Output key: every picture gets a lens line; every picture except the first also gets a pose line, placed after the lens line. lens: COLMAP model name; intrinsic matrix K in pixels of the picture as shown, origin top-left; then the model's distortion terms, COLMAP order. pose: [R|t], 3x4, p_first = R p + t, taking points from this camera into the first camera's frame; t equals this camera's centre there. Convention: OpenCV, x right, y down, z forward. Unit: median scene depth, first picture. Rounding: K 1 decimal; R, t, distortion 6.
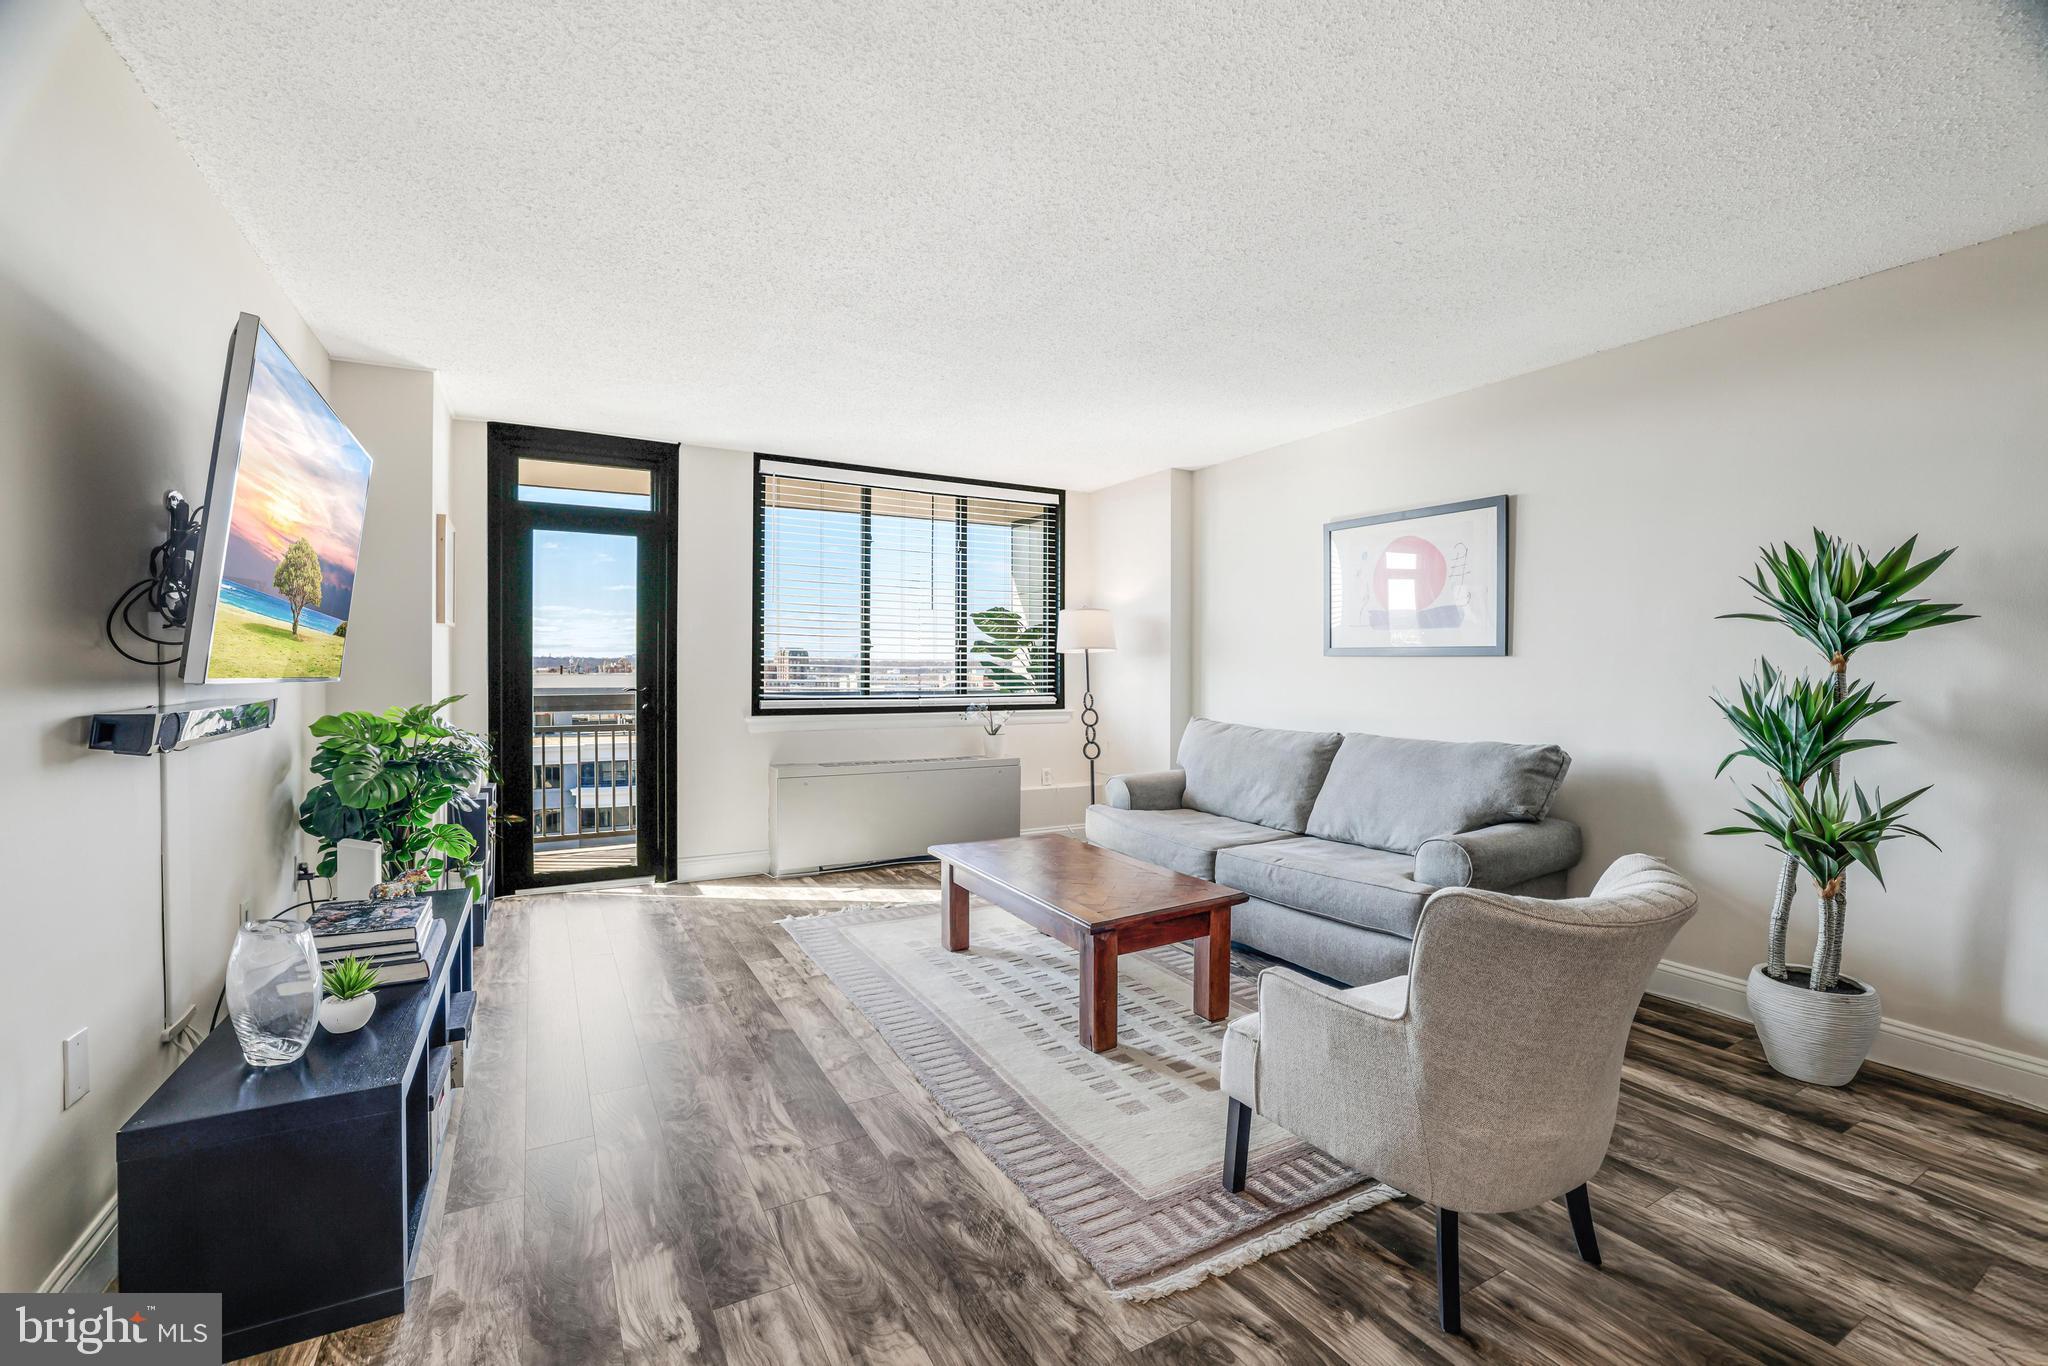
lens RADIAL K [[879.5, 0, 1019.9], [0, 879.5, 673.8], [0, 0, 1]] dist [-0.053326, 0.019906]
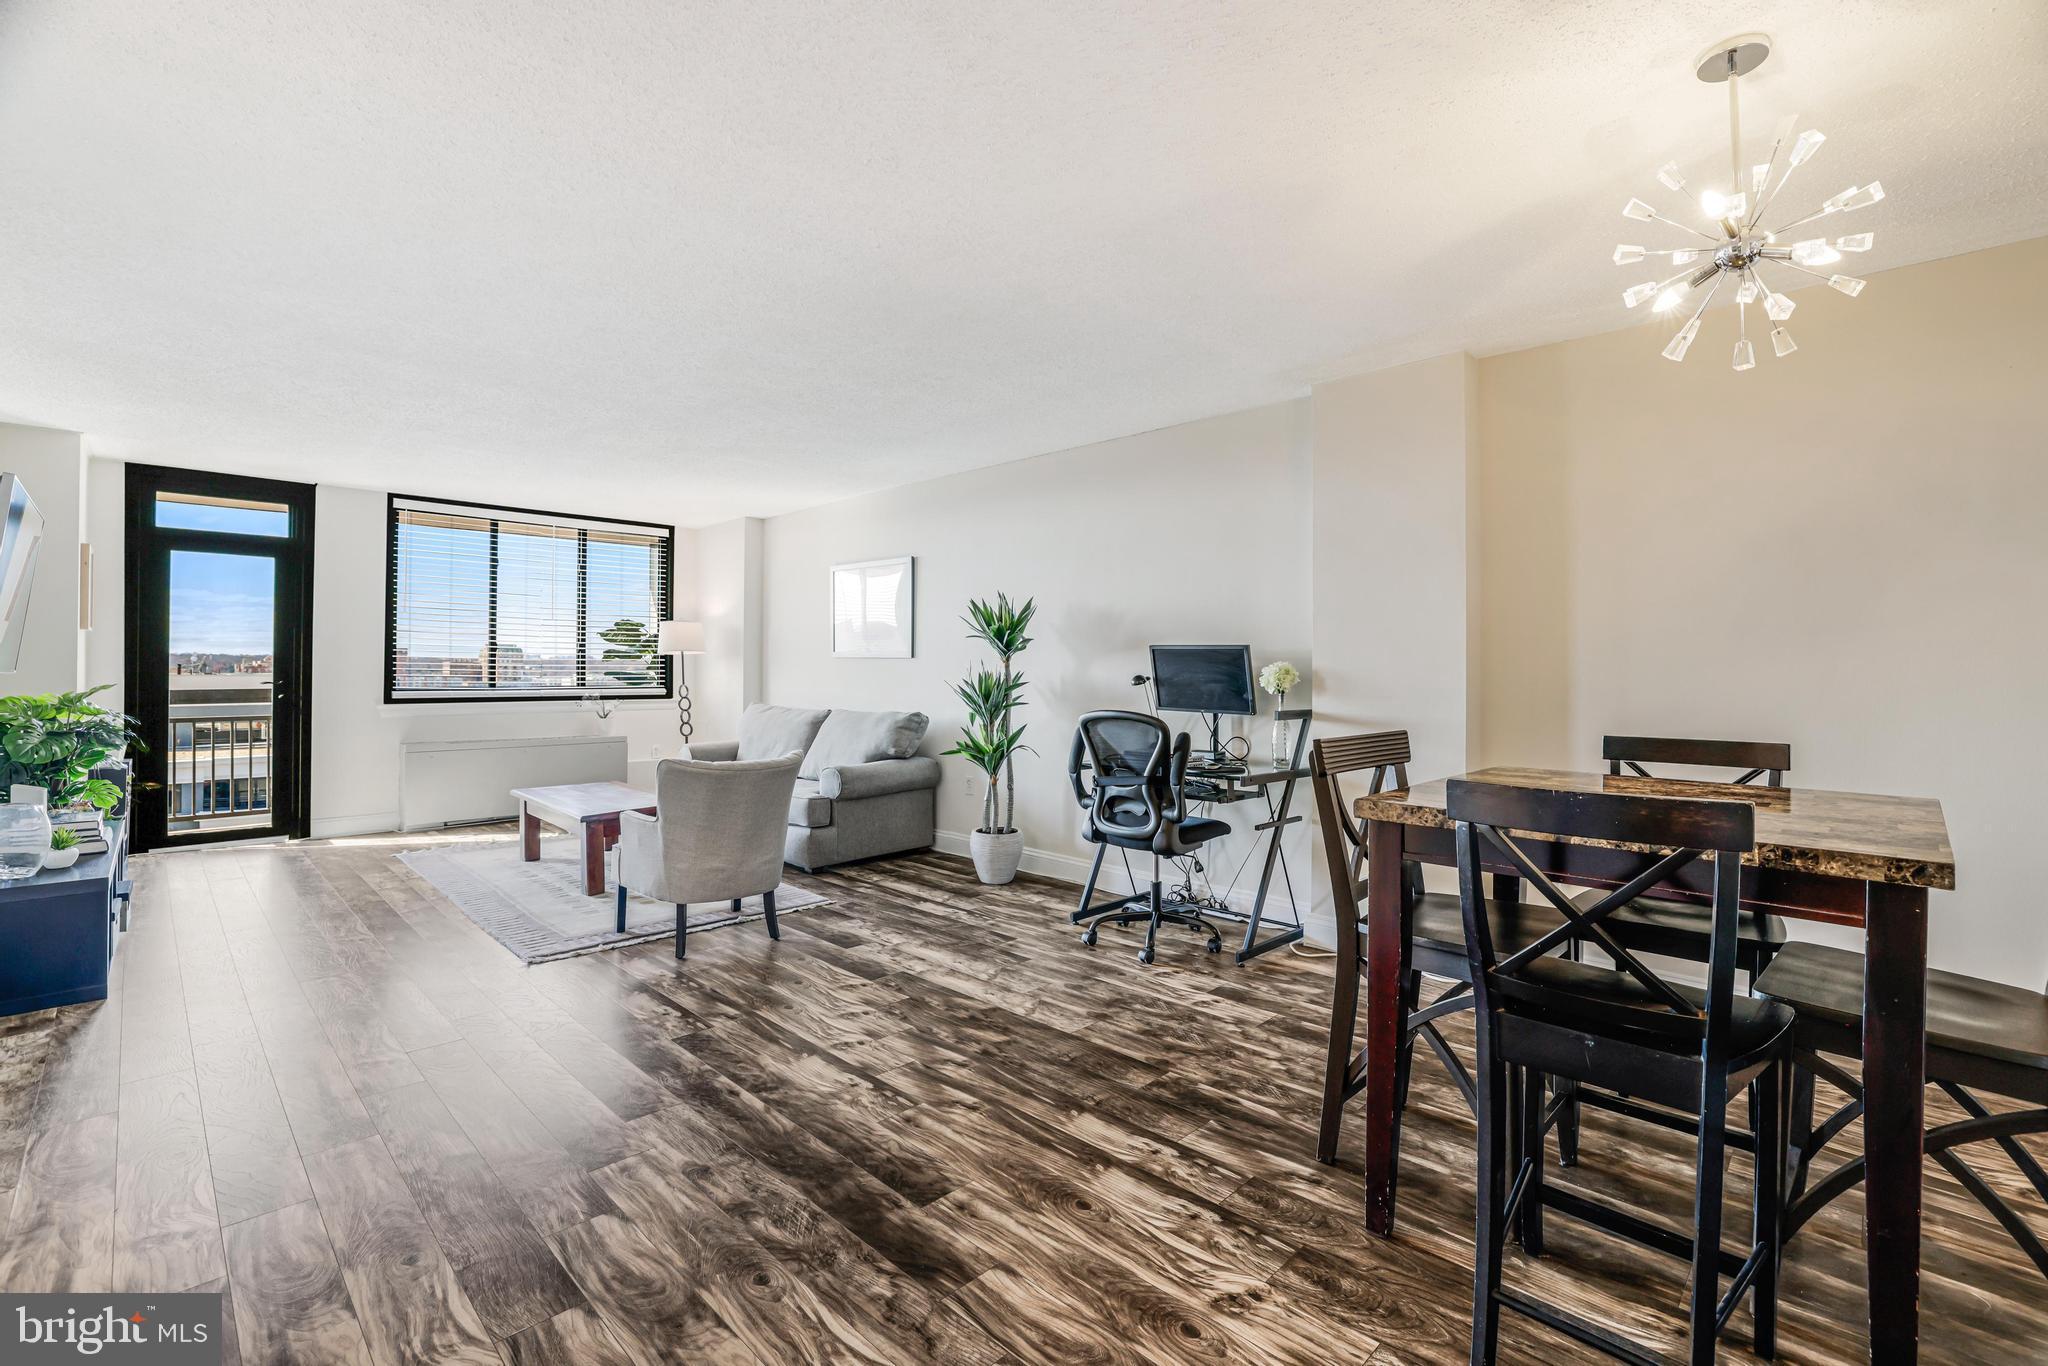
lens RADIAL K [[904.7, 0, 1049.9], [0, 904.7, 660.7], [0, 0, 1]] dist [-0.047931, 0.017535]
pose [[0.956310, 0.002886, 0.292341, 0.313221], [0.001453, 0.999892, -0.014624, 0.008421], [-0.292351, 0.014410, 0.956202, -0.651076]]
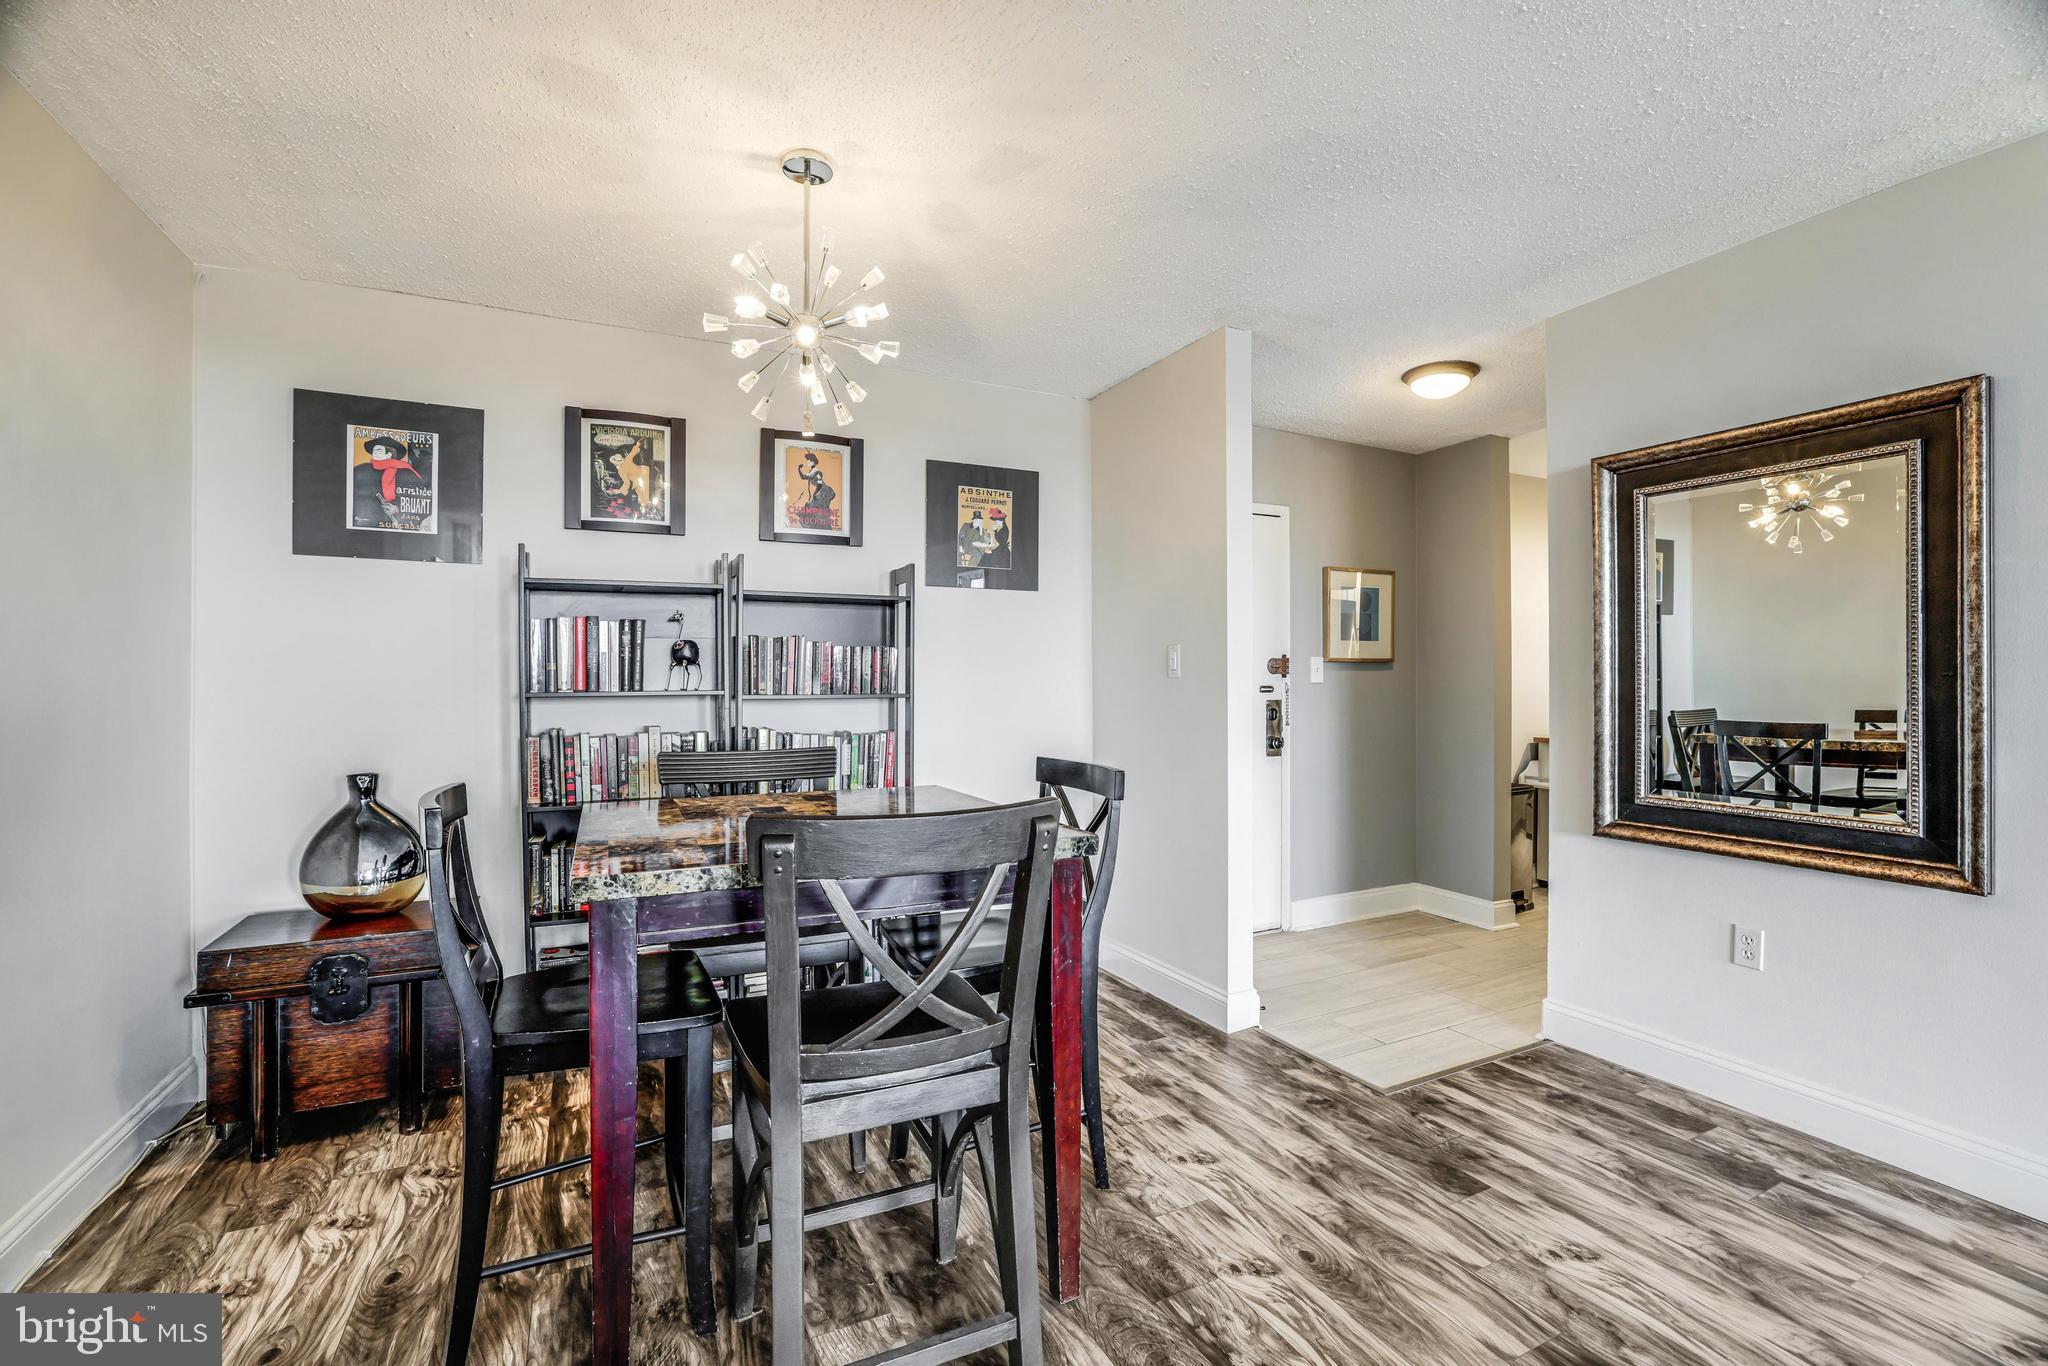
lens RADIAL K [[879.5, 0, 1019.9], [0, 879.5, 673.8], [0, 0, 1]] dist [-0.053326, 0.019906]
pose [[-0.998732, 0.000498, 0.050333, 0.641510], [0.000222, 0.999985, -0.005486, 0.000118], [-0.050335, -0.005468, -0.998717, 0.237923]]
